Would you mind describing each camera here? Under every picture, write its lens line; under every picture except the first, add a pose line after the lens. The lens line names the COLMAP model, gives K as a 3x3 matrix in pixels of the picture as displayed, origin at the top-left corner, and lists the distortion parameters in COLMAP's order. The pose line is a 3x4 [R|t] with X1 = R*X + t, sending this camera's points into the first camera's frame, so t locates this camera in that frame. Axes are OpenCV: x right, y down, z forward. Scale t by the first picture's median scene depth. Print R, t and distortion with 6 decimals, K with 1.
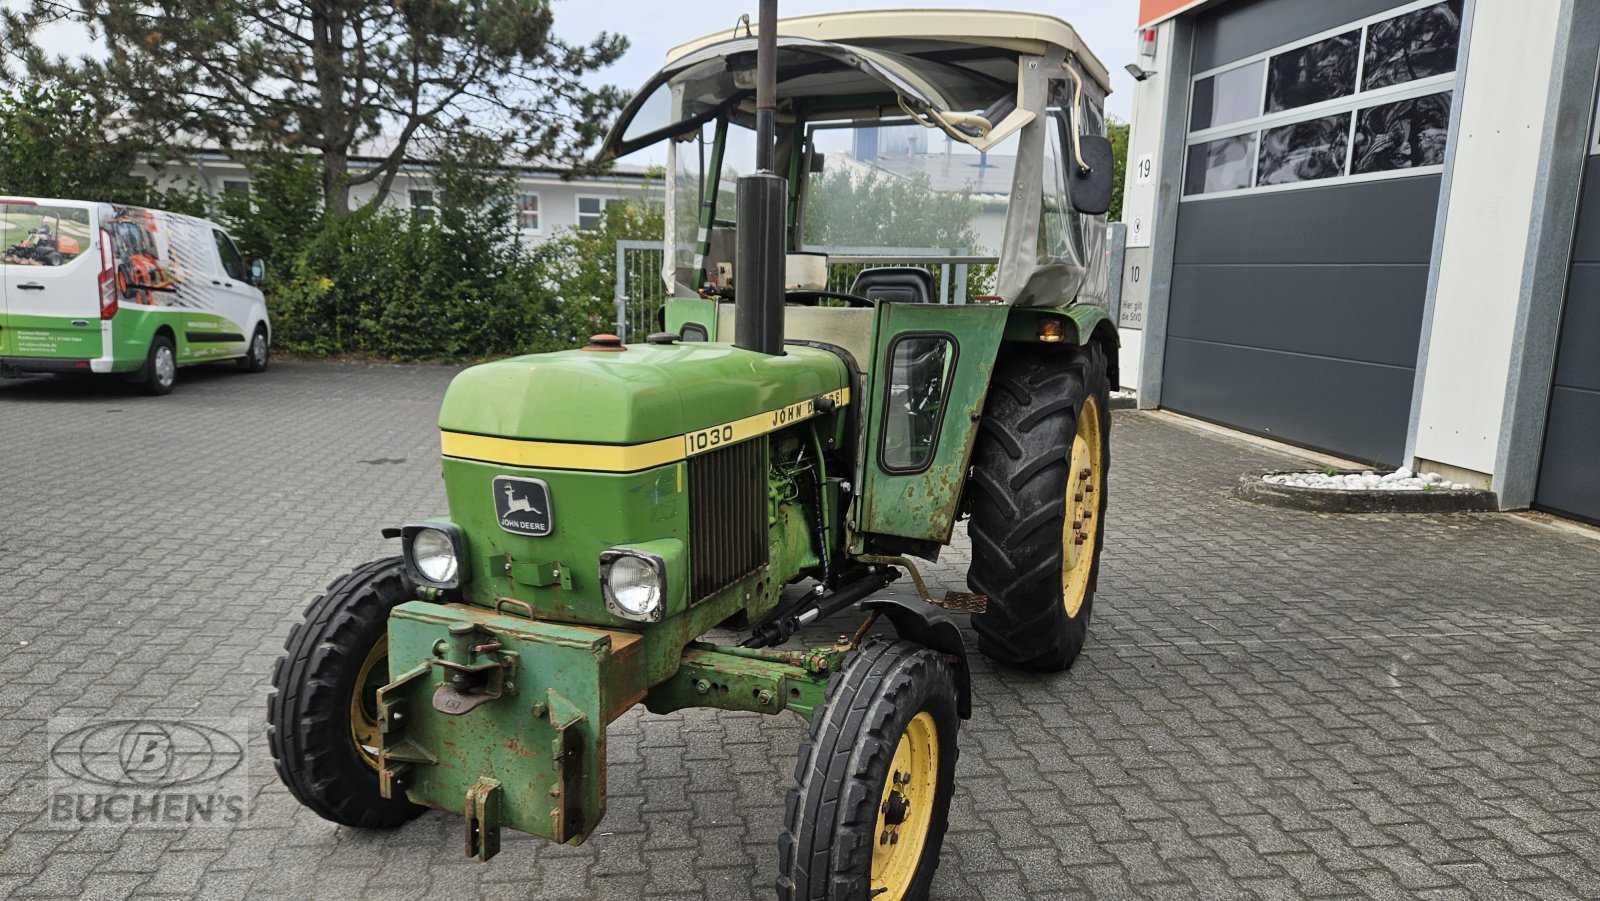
lens RADIAL K [[1078.1, 0, 775.5], [0, 1078.1, 471.6], [0, 0, 1]] dist [0.079293, -0.078462]
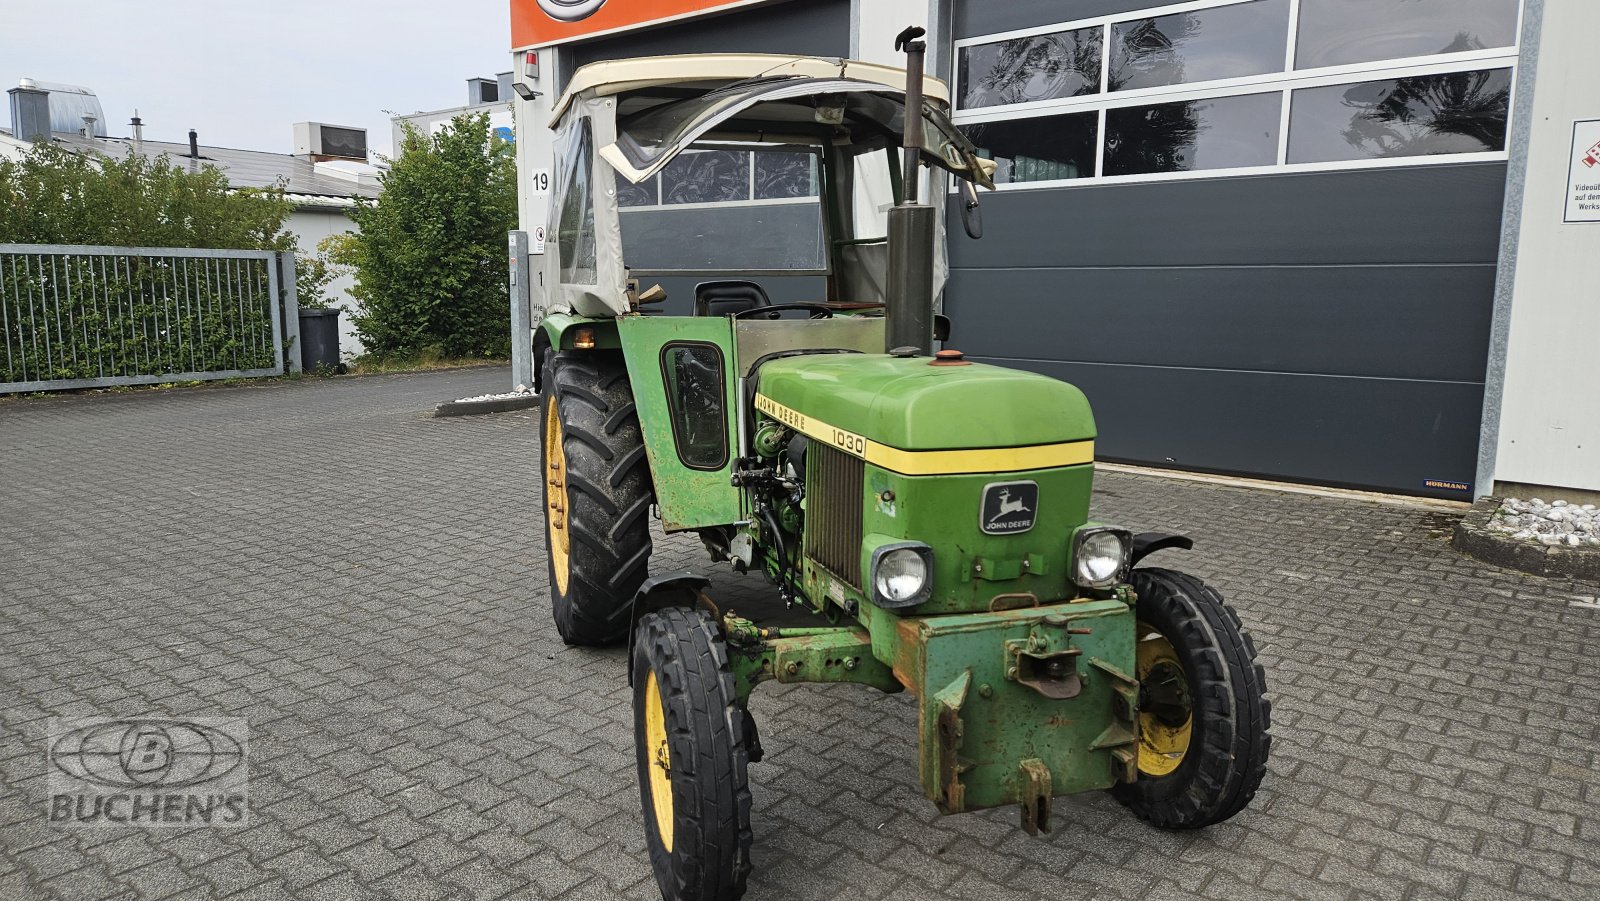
lens RADIAL K [[1072.4, 0, 780.3], [0, 1072.4, 428.8], [0, 0, 1]] dist [0.086076, -0.077524]
pose [[0.734217, -0.111573, 0.669684, -0.567103], [0.136258, 0.990550, 0.015643, -0.048771], [-0.665101, 0.079764, 0.742481, 0.166082]]
